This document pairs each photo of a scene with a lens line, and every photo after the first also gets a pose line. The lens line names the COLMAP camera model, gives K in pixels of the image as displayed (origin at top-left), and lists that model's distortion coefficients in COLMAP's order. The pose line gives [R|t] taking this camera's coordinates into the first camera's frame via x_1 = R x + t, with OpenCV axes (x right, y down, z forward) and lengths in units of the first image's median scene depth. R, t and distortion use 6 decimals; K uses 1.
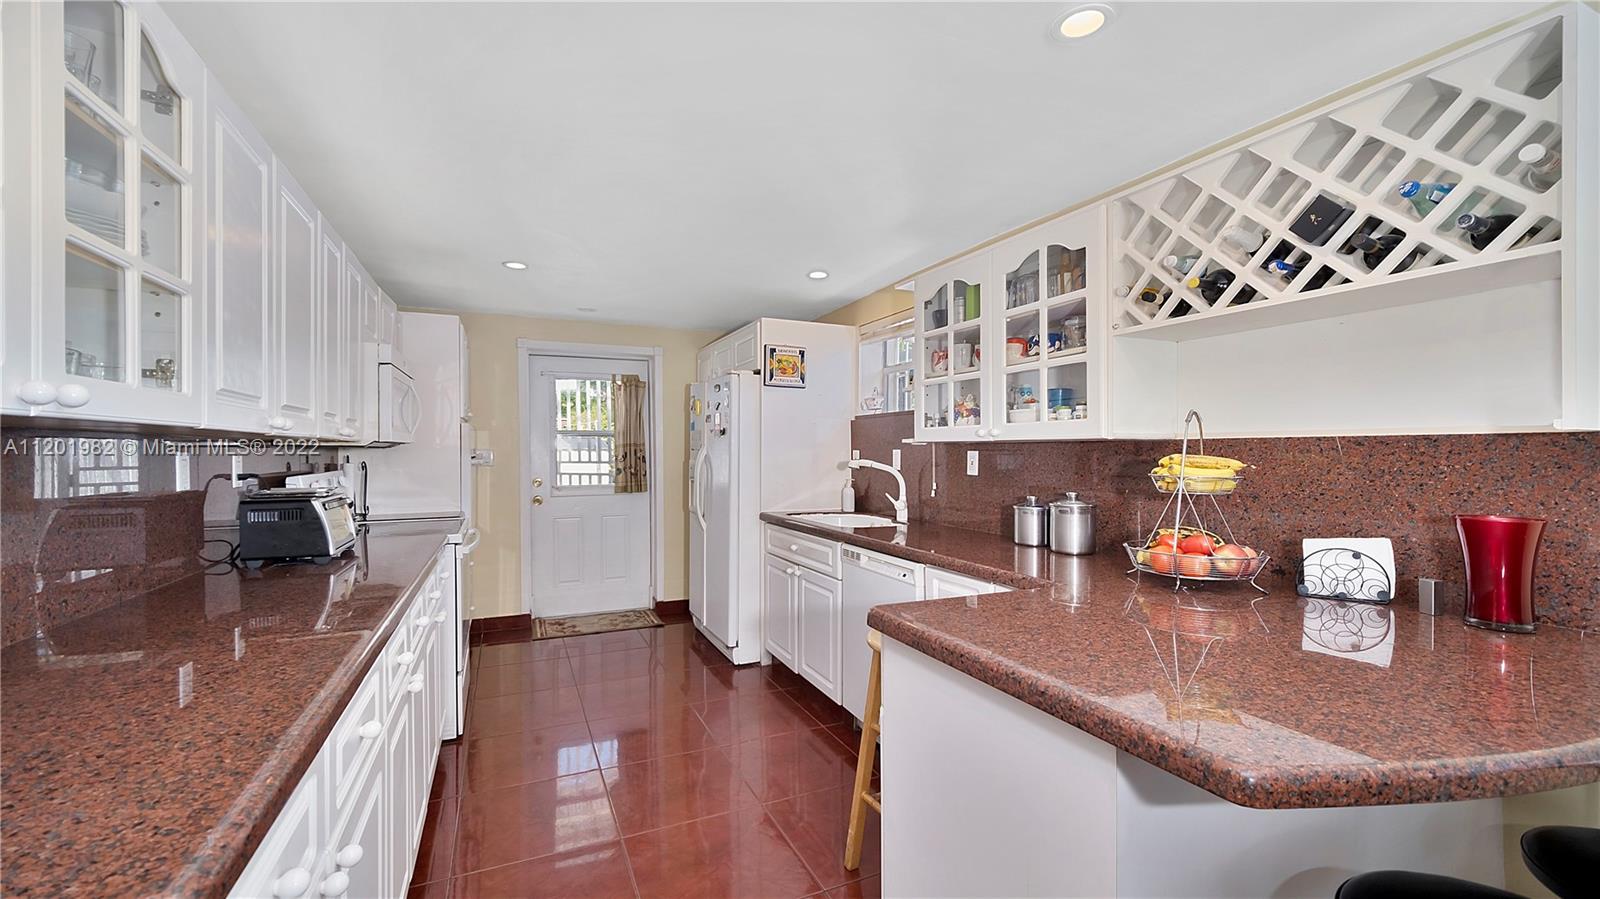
lens RADIAL K [[634.4, 0, 794.0], [0, 634.4, 453.2], [0, 0, 1]] dist [-0.001297, -0.000215]
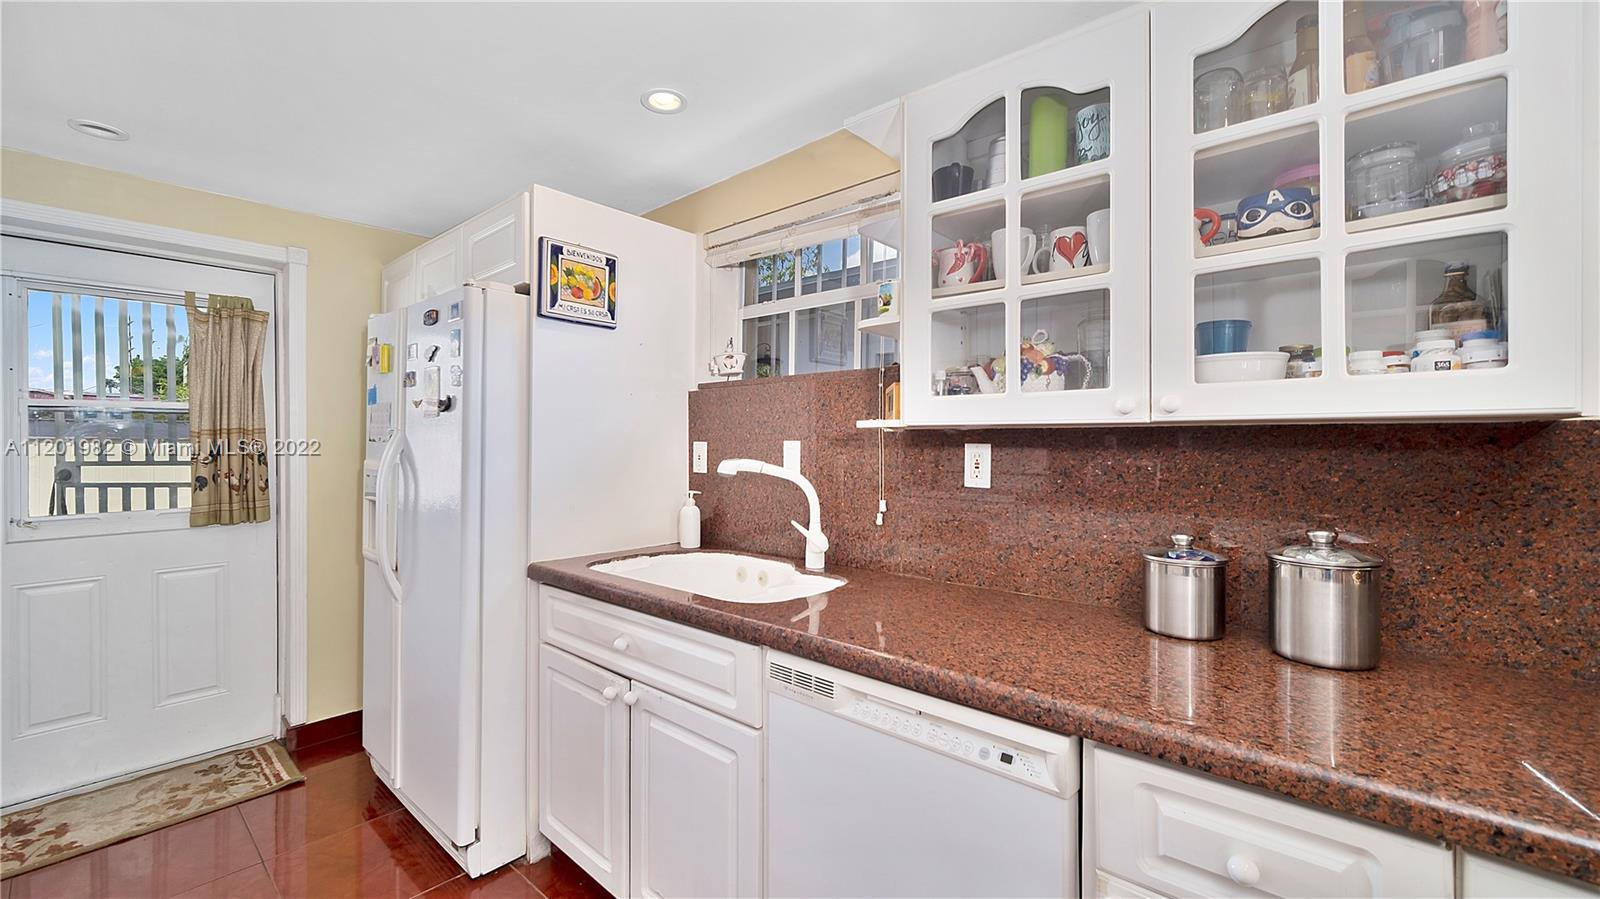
lens RADIAL K [[647.0, 0, 792.6], [0, 647.0, 435.7], [0, 0, 1]] dist [-0.002297, -0.000109]
pose [[0.911937, 0.004592, 0.410304, -0.093339], [0.000914, 0.999912, -0.013220, -0.003238], [-0.410329, 0.012431, 0.911853, 0.555838]]
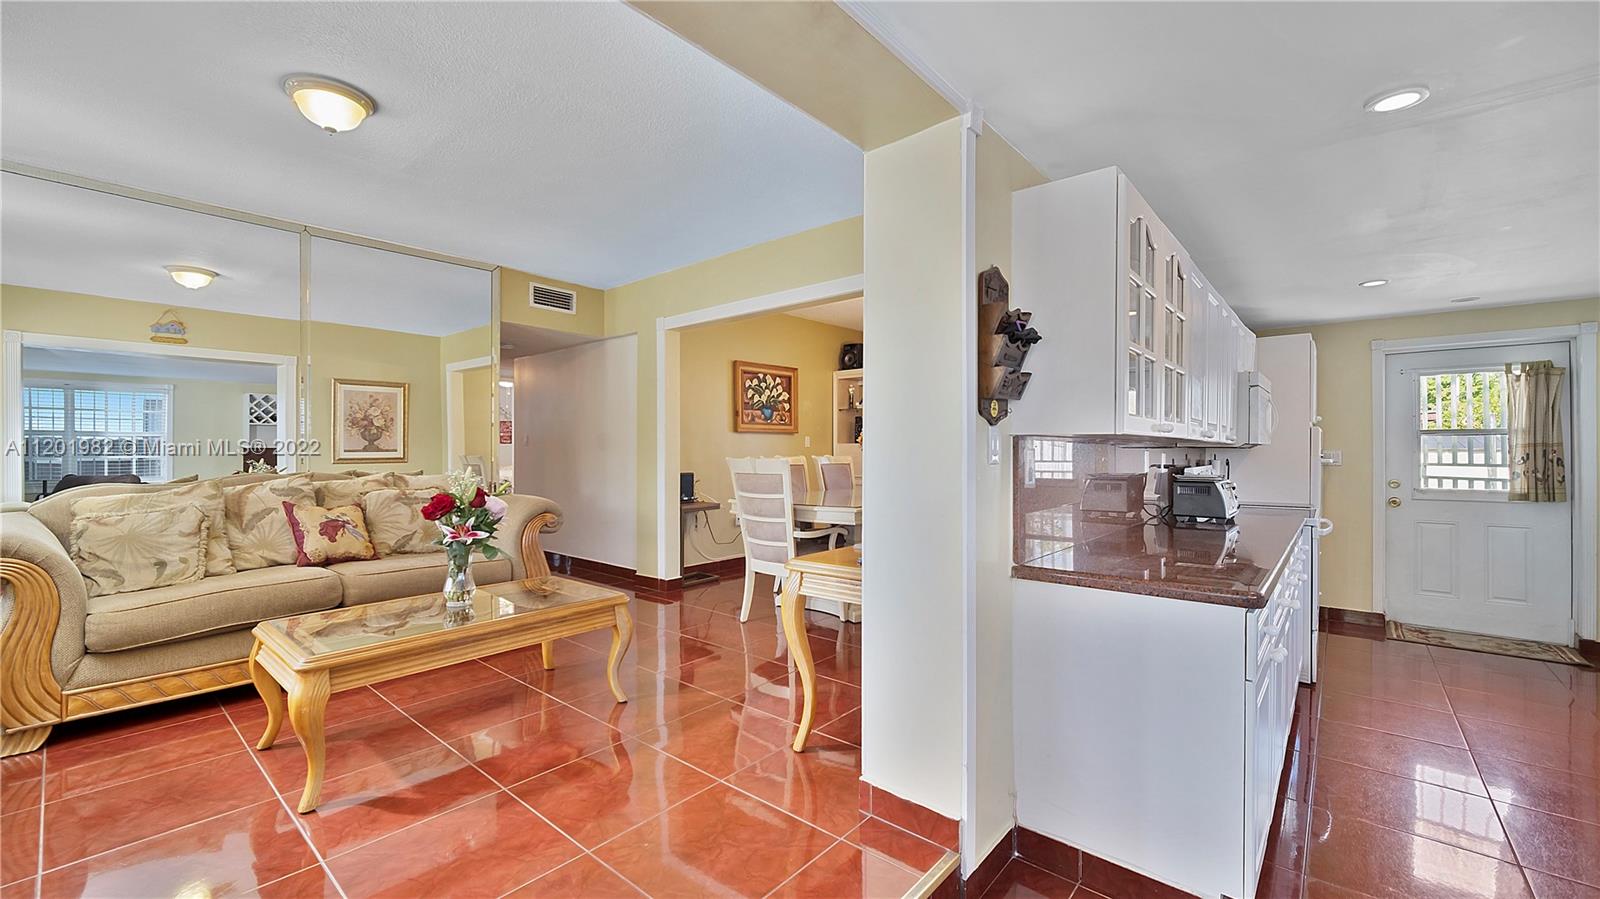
lens RADIAL K [[634.4, 0, 794.0], [0, 634.4, 453.2], [0, 0, 1]] dist [-0.001297, -0.000215]
pose [[0.420831, 0.007113, -0.907111, 0.148895], [-0.007003, 0.999965, 0.004593, 0.001972], [0.907112, 0.004420, 0.420866, -0.407896]]
